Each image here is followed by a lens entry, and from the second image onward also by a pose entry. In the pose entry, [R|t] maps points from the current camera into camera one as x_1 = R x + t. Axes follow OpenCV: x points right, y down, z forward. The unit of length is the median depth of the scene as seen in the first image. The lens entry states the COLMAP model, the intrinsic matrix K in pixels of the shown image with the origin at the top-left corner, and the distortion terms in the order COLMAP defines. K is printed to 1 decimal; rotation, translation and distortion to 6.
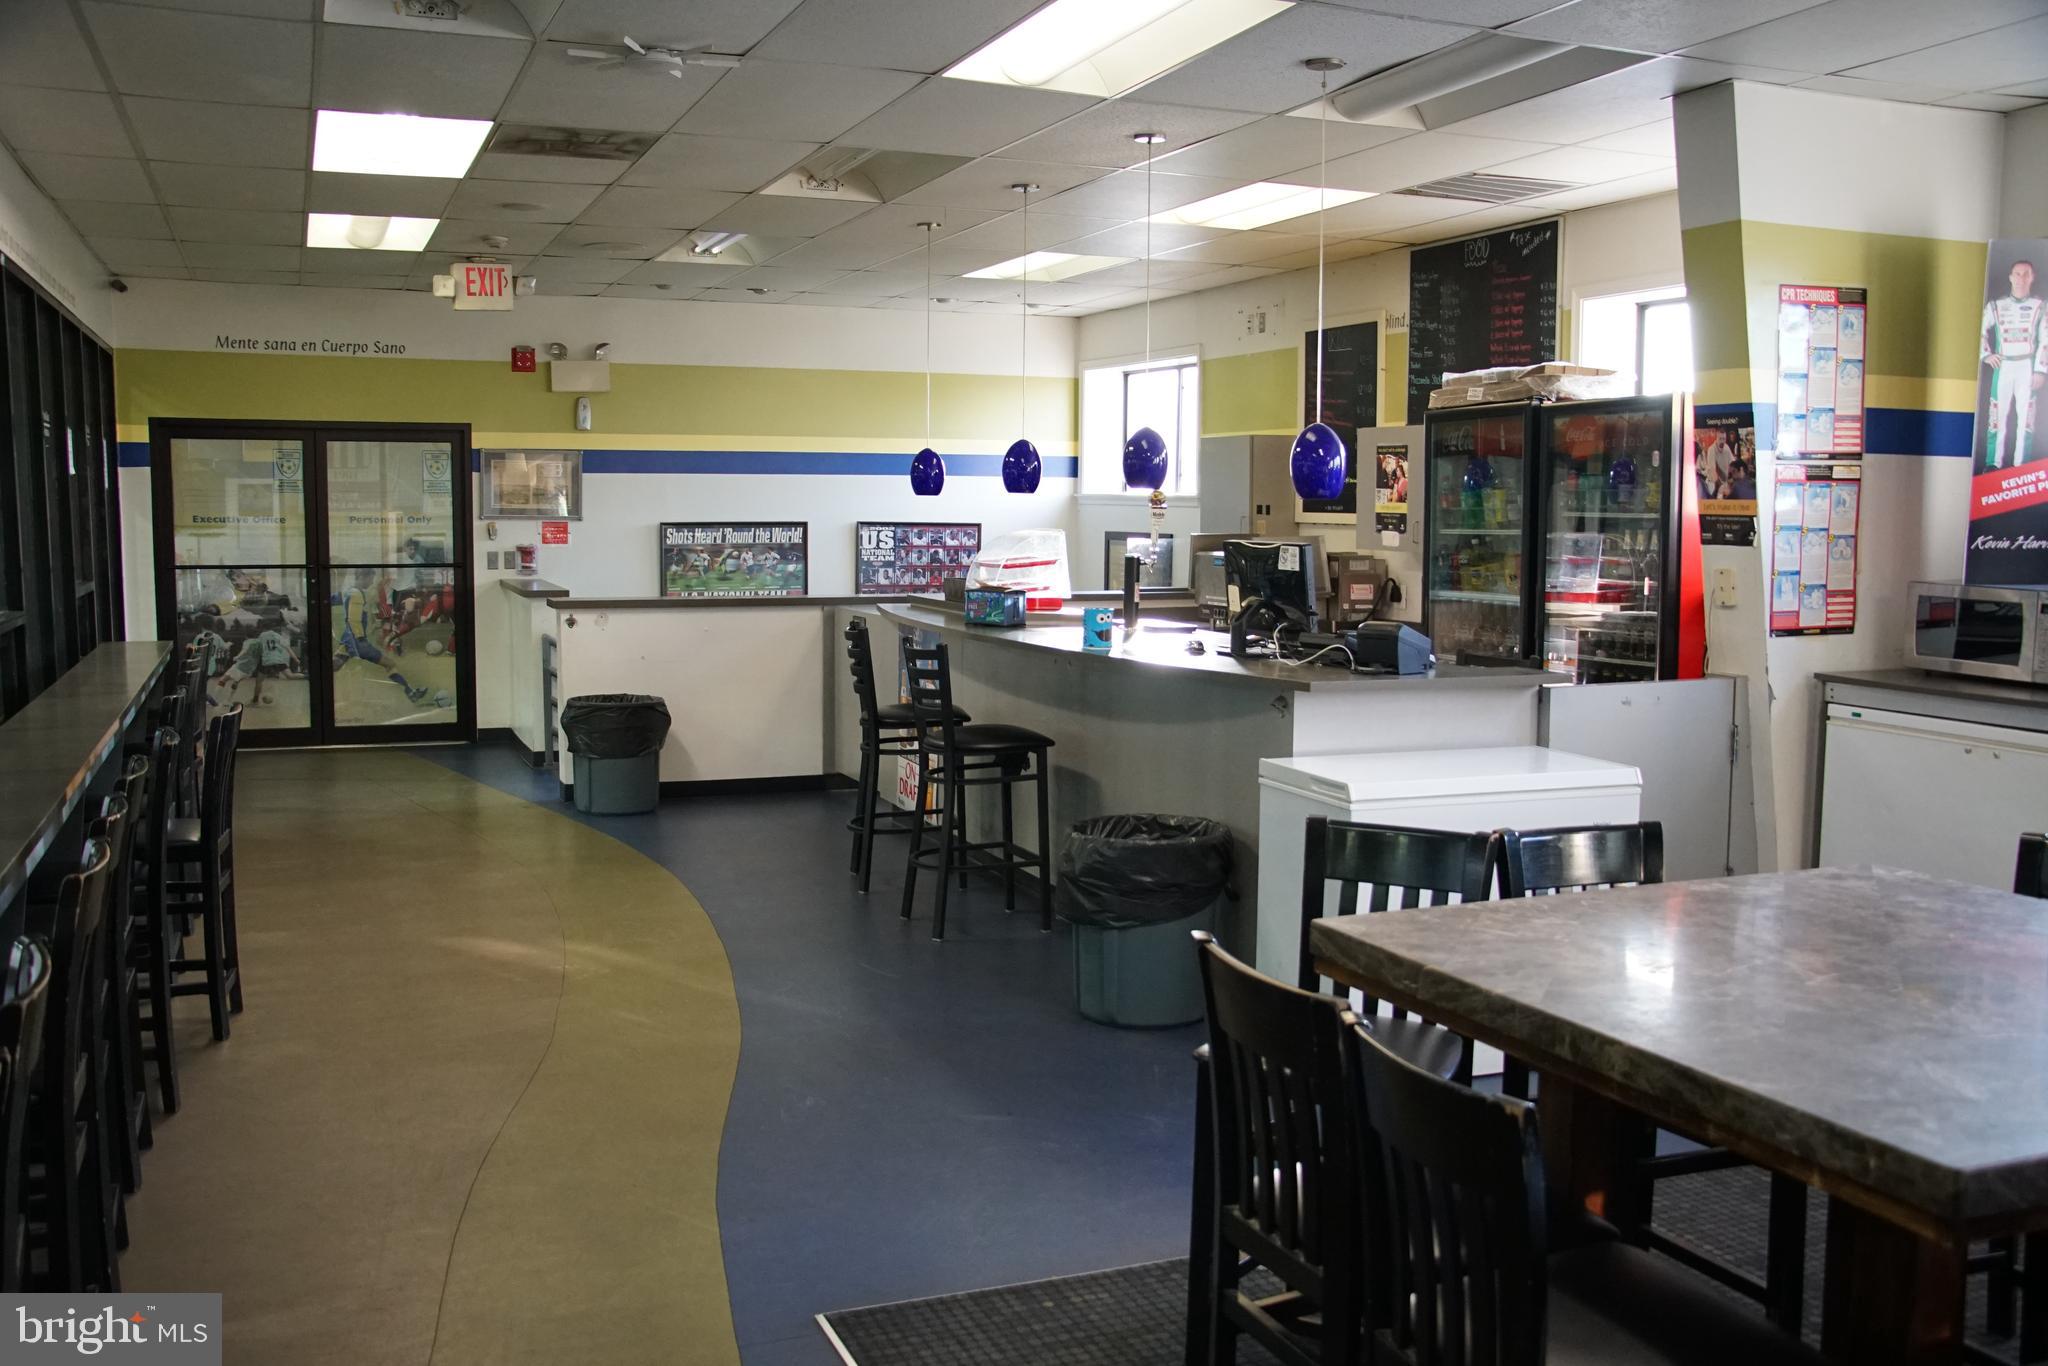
lens RADIAL K [[1897.7, 0, 1024.7], [0, 1897.7, 683.3], [0, 0, 1]] dist [-0.040743, 0.000000]
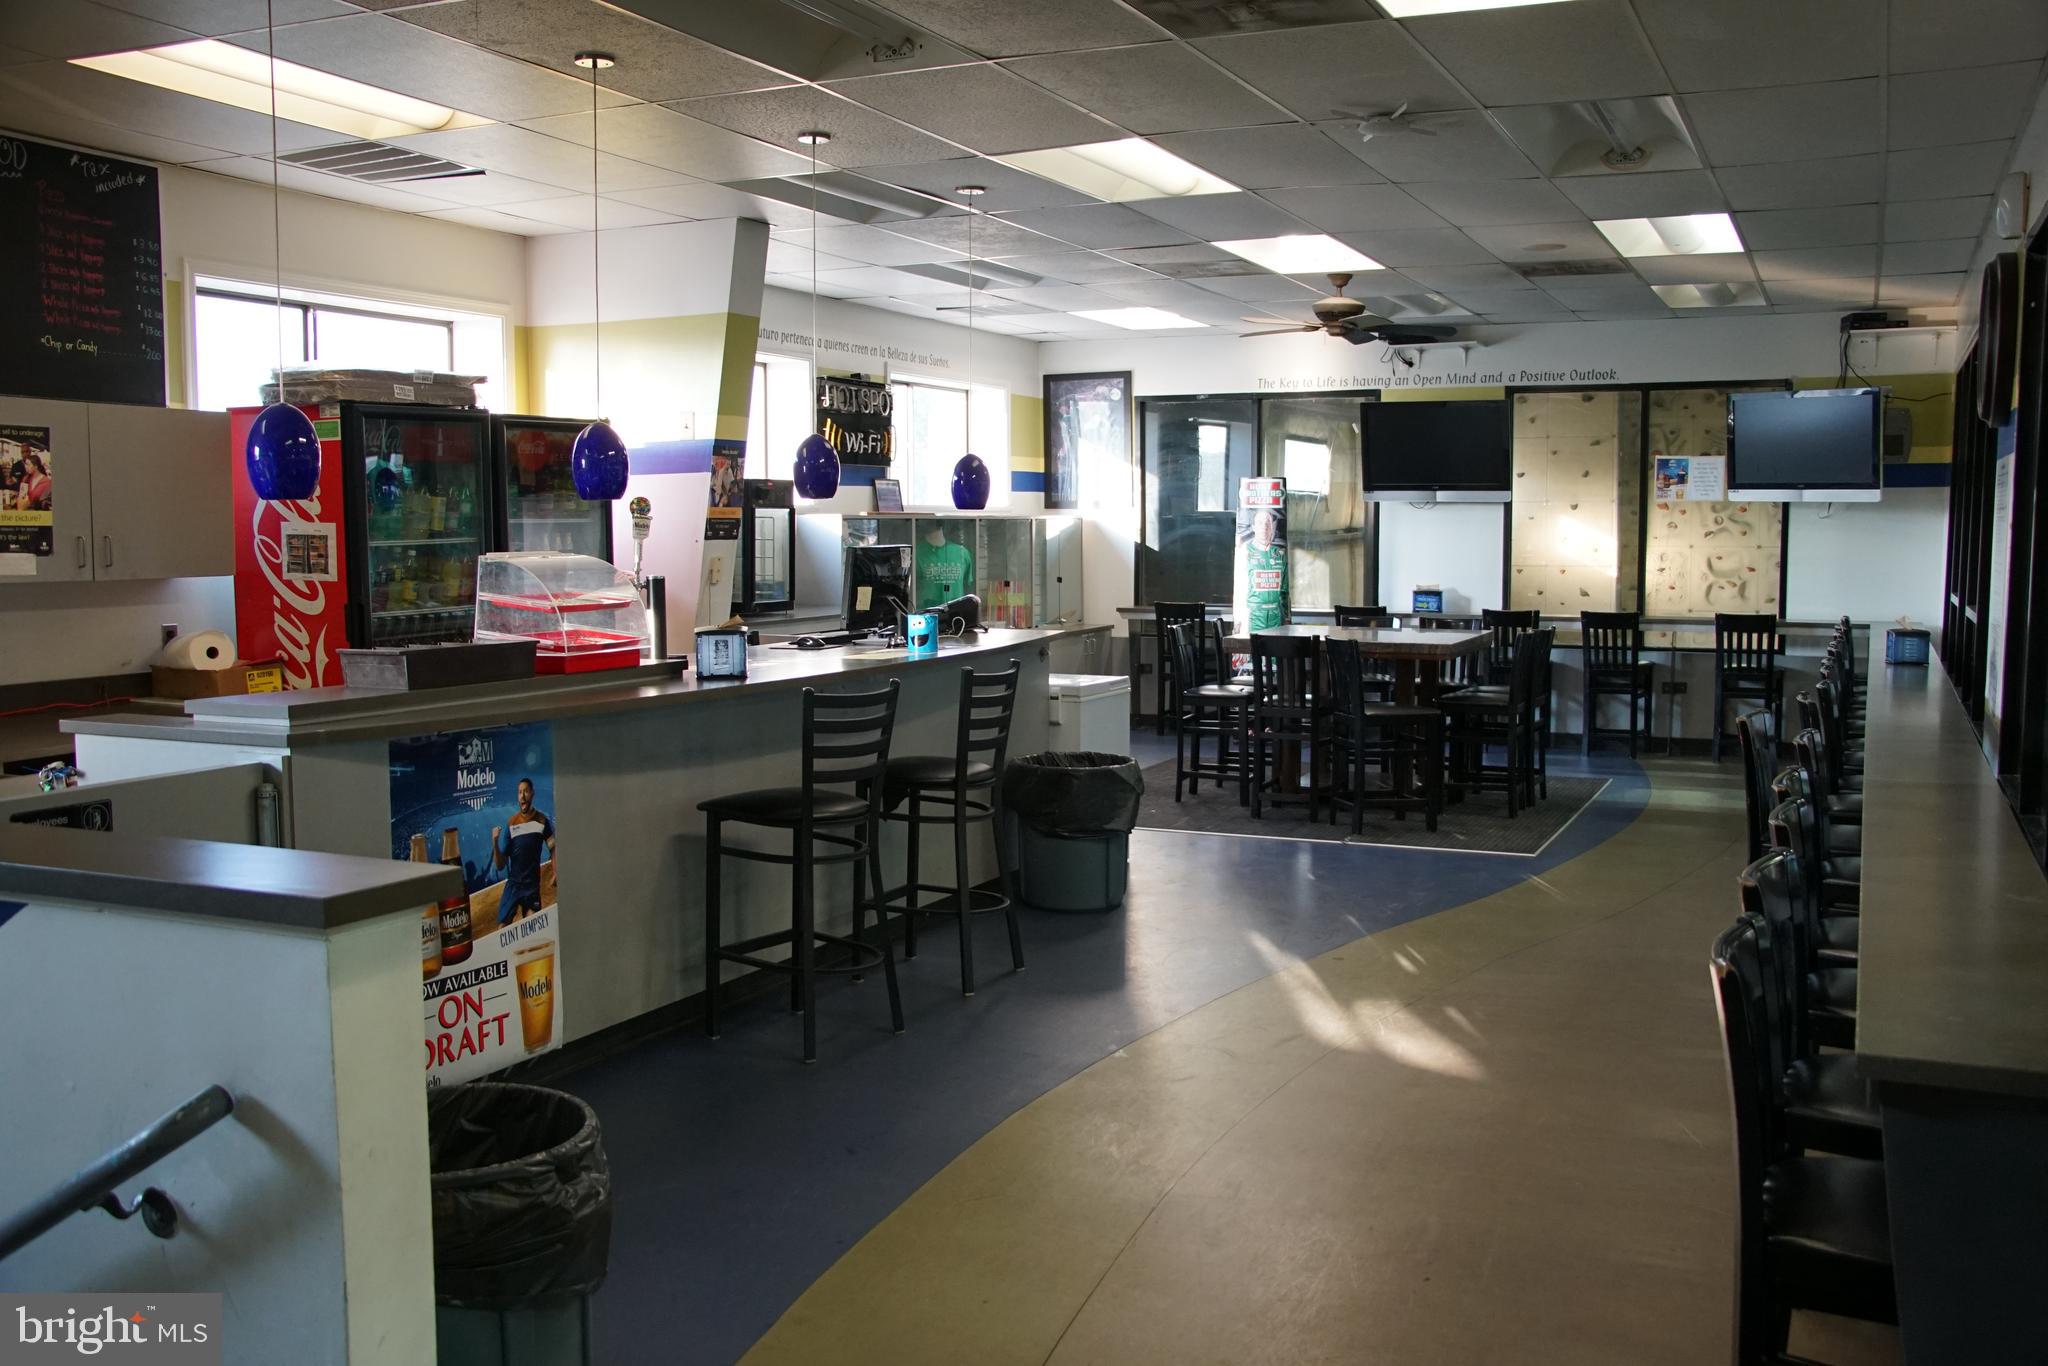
lens RADIAL K [[1897.7, 0, 1026.9], [0, 1897.7, 677.7], [0, 0, 1]] dist [-0.040743, 0.000000]
pose [[-0.698571, -0.080581, 0.710989, -0.568690], [0.053130, 0.985054, 0.163844, -0.134328], [-0.713565, 0.152232, -0.683849, 1.278295]]
